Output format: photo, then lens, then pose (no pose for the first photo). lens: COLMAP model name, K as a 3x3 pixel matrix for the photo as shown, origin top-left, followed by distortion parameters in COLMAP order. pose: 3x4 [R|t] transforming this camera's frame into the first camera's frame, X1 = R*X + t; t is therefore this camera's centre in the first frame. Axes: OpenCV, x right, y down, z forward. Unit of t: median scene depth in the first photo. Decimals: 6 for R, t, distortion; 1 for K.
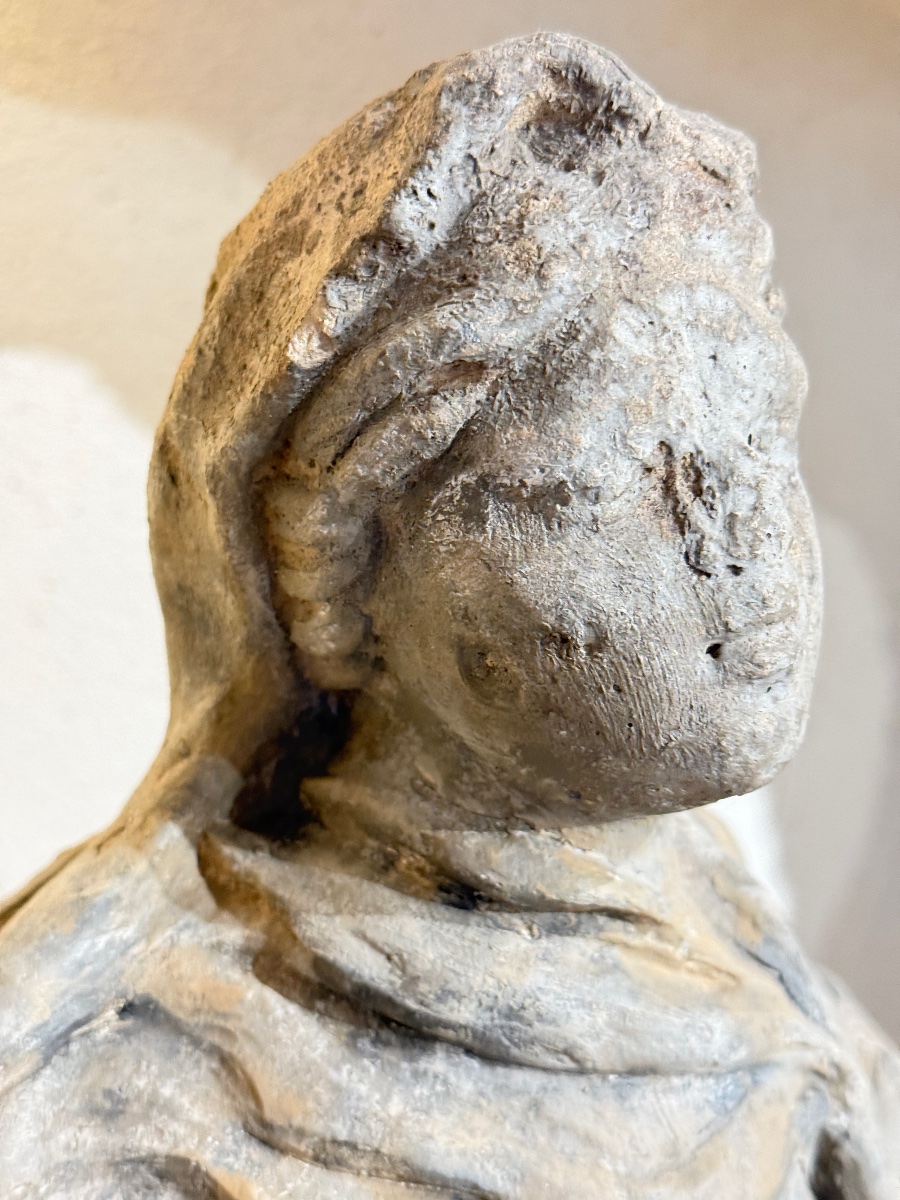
lens RADIAL K [[1760.3, 0, 461.2], [0, 1760.3, 594.4], [0, 0, 1]] dist [0.106176, 0.000000]
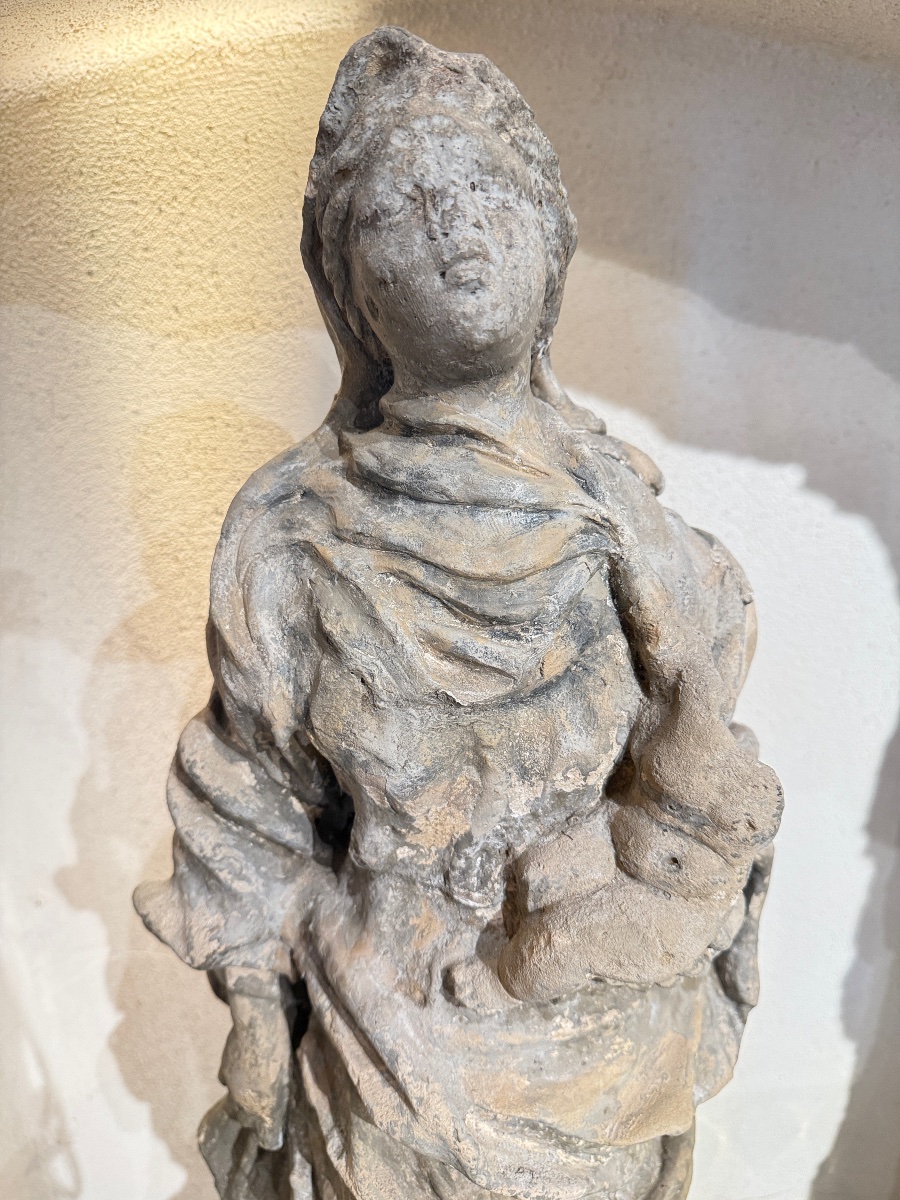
lens RADIAL K [[884.9, 0, 440.8], [0, 884.9, 592.7], [0, 0, 1]] dist [0.025463, -0.070587]
pose [[0.863948, -0.010057, -0.503481, 0.654042], [0.013350, 0.999907, 0.002934, 0.400498], [0.503405, -0.009256, 0.864001, 0.019330]]
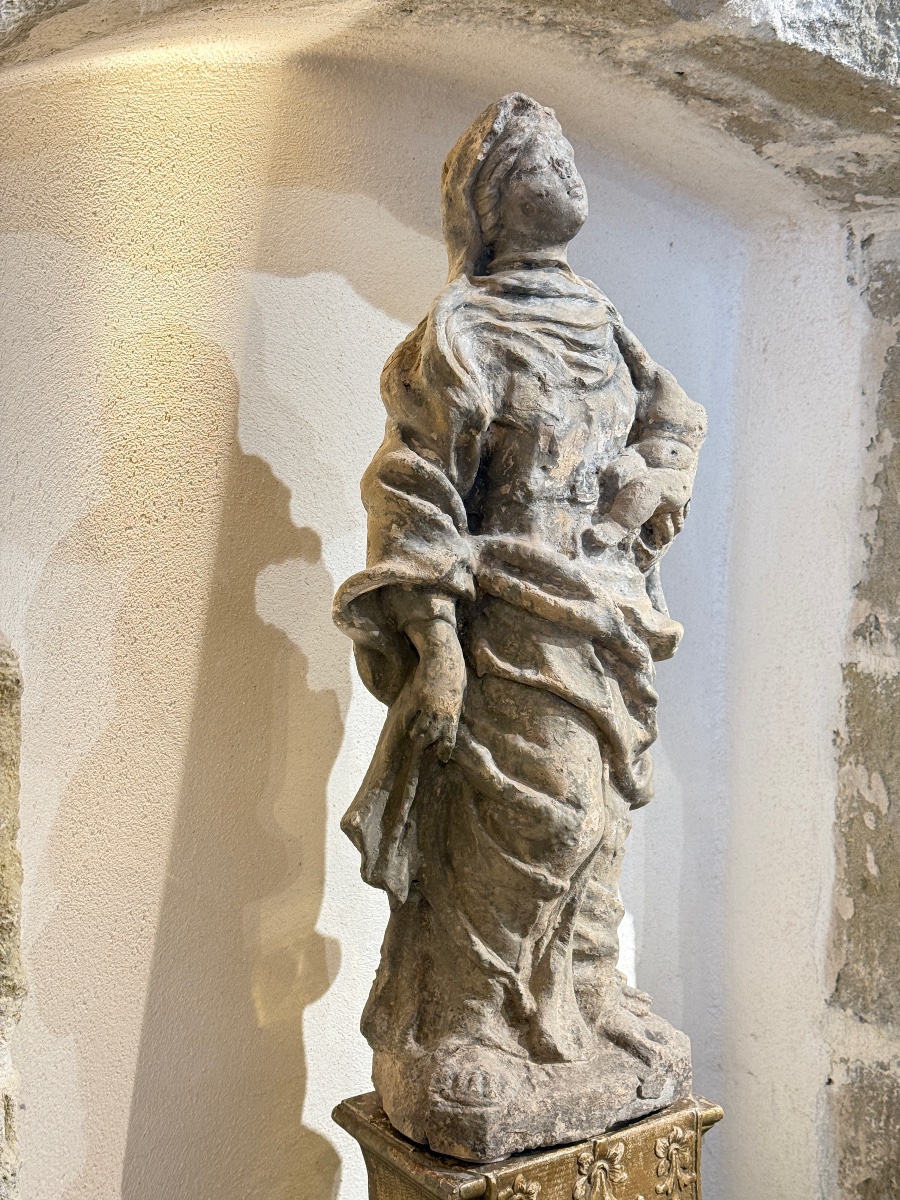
lens RADIAL K [[1760.3, 0, 449.2], [0, 1760.3, 596.4], [0, 0, 1]] dist [0.106176, 0.000000]
pose [[0.971773, -0.196346, 0.130786, -1.079628], [0.218131, 0.958972, -0.181085, 1.968075], [-0.089865, 0.204502, 0.974732, -3.712821]]
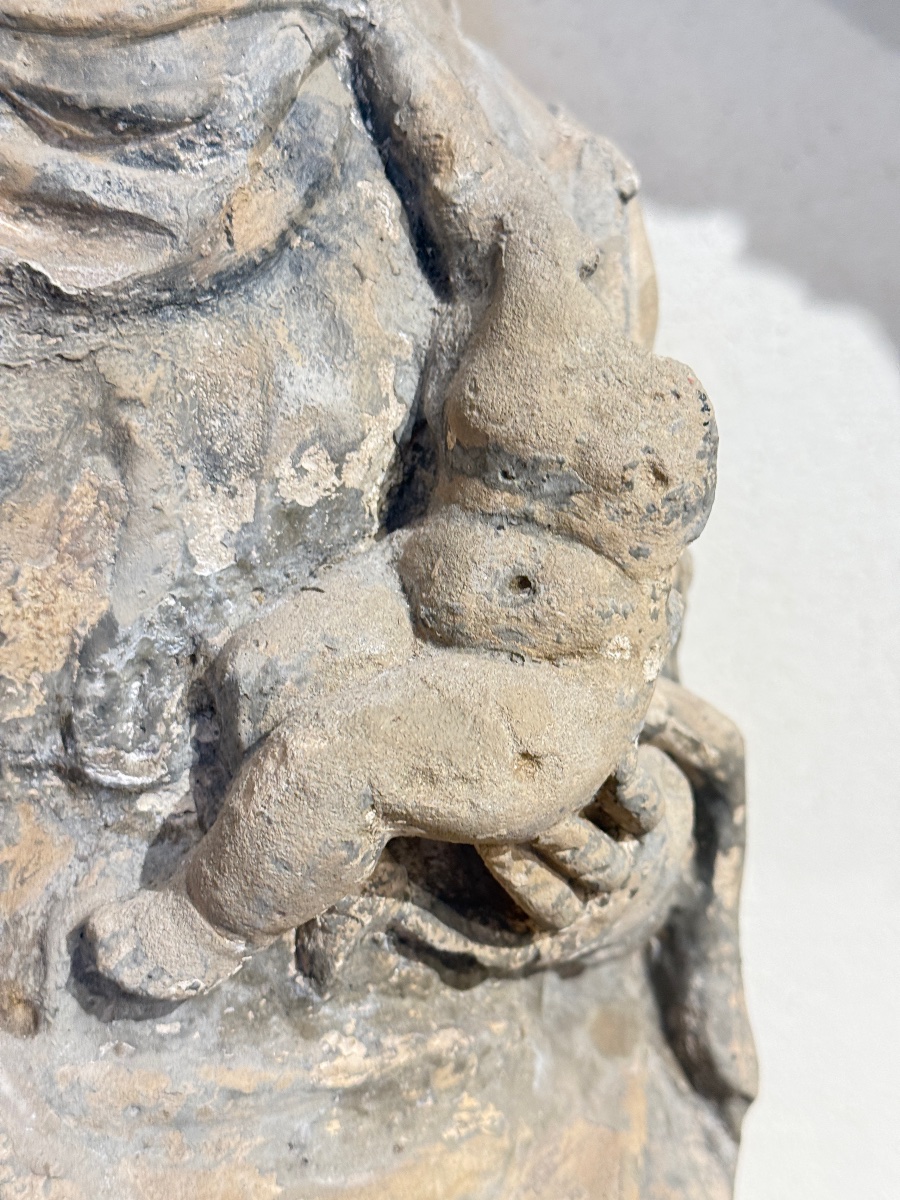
lens RADIAL K [[1760.3, 0, 471.4], [0, 1760.3, 585.2], [0, 0, 1]] dist [0.106176, 0.000000]
pose [[0.937978, -0.144456, -0.315166, 0.660003], [0.105538, 0.984887, -0.137326, 0.925137], [0.330241, 0.095547, 0.939048, 0.084550]]
